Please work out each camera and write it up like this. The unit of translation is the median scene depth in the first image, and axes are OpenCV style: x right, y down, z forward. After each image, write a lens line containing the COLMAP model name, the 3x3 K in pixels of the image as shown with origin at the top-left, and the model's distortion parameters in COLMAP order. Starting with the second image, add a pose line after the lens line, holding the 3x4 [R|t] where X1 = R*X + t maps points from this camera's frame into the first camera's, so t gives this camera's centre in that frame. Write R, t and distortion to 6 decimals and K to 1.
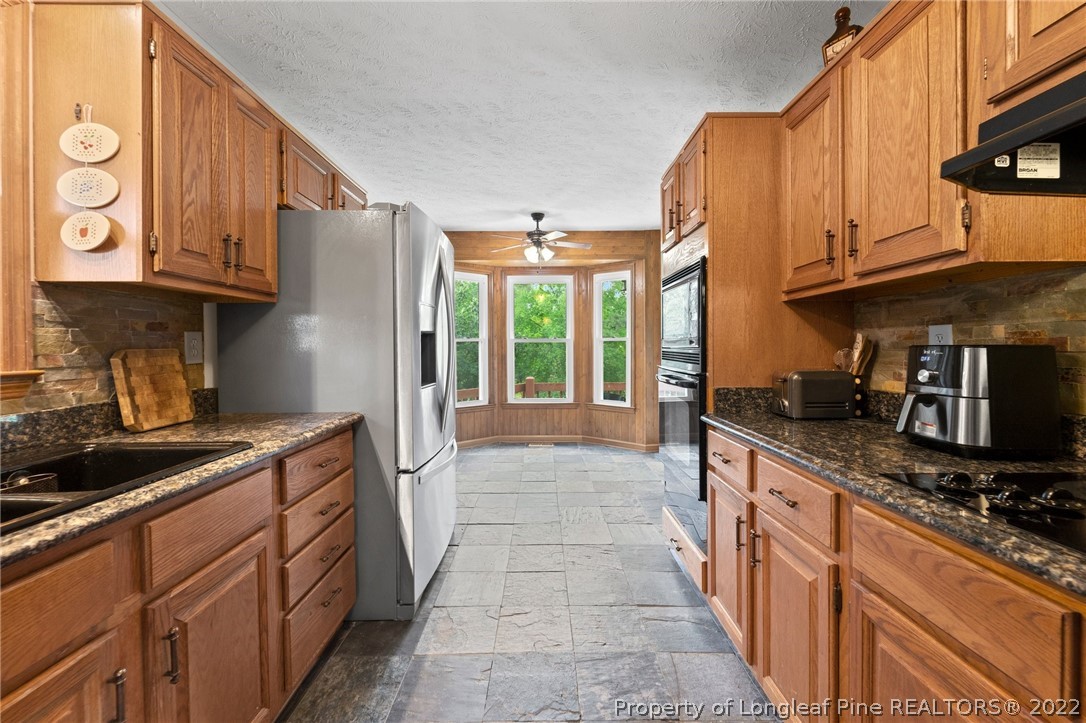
lens RADIAL K [[442.7, 0, 541.0], [0, 442.7, 354.8], [0, 0, 1]] dist [-0.000671, -0.000713]
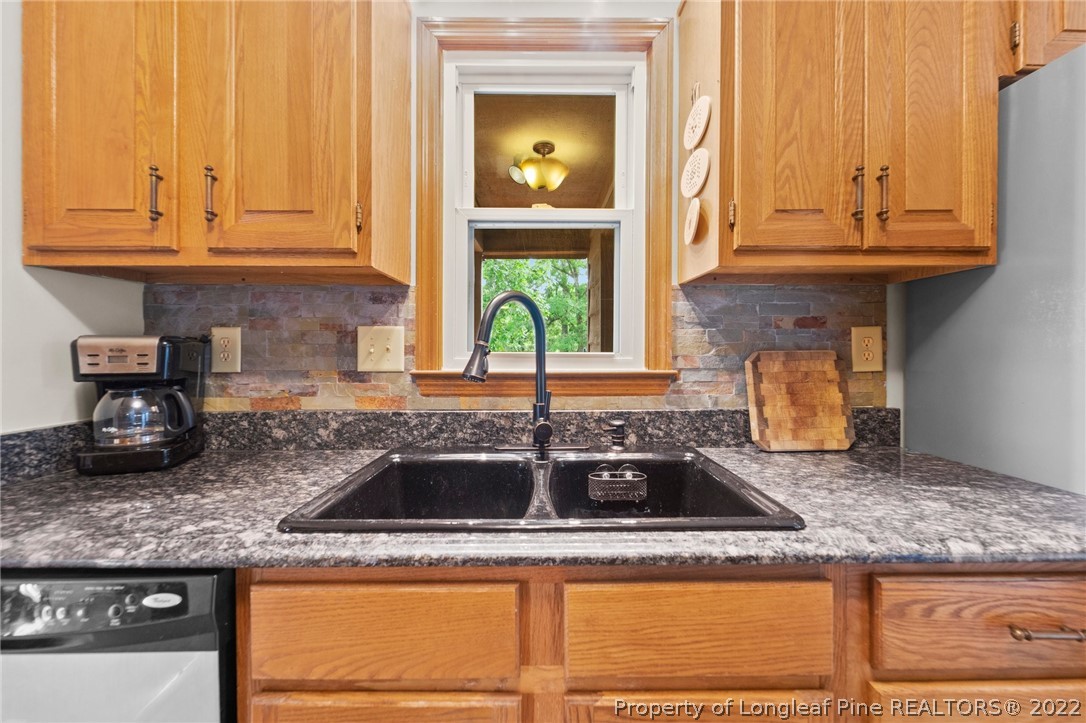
lens RADIAL K [[442.7, 0, 542.9], [0, 442.7, 352.3], [0, 0, 1]] dist [-0.000671, -0.000713]
pose [[0.013446, 0.009884, -0.999861, -0.088602], [-0.018665, 0.999779, 0.009632, -0.009474], [0.999735, 0.018533, 0.013628, 0.554842]]
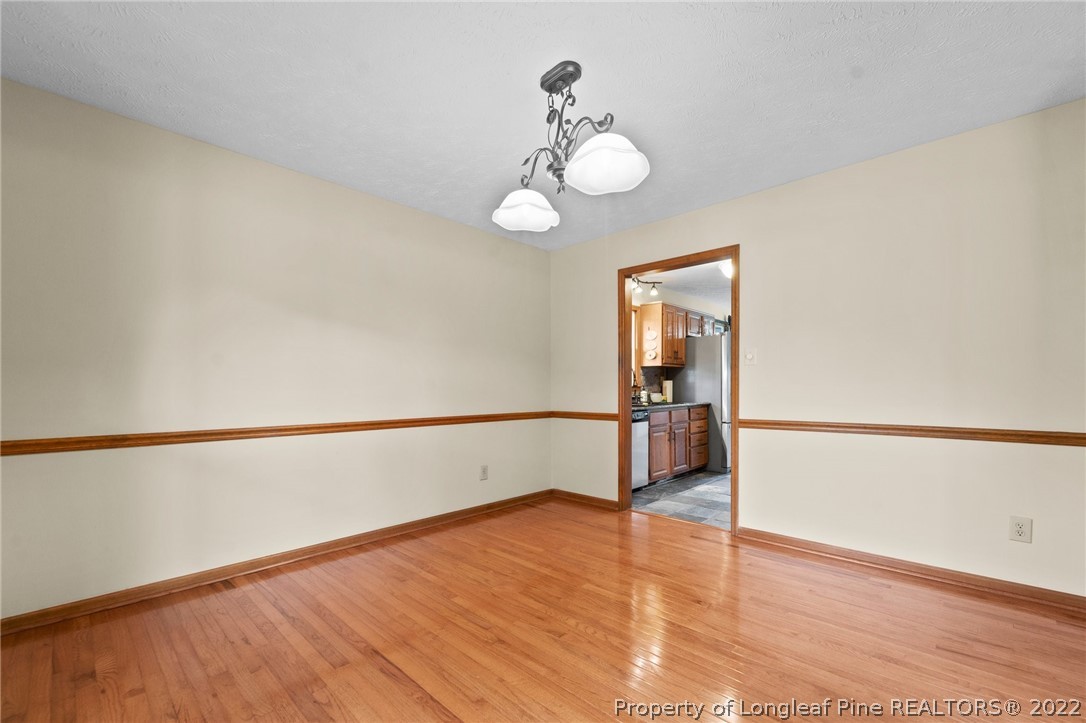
lens RADIAL K [[442.7, 0, 559.4], [0, 442.7, 389.6], [0, 0, 1]] dist [-0.000671, -0.000713]
pose [[0.745568, 0.005858, -0.666404, 1.068368], [-0.012738, 0.999904, -0.005462, 0.092330], [0.666308, 0.012561, 0.745571, -2.466377]]
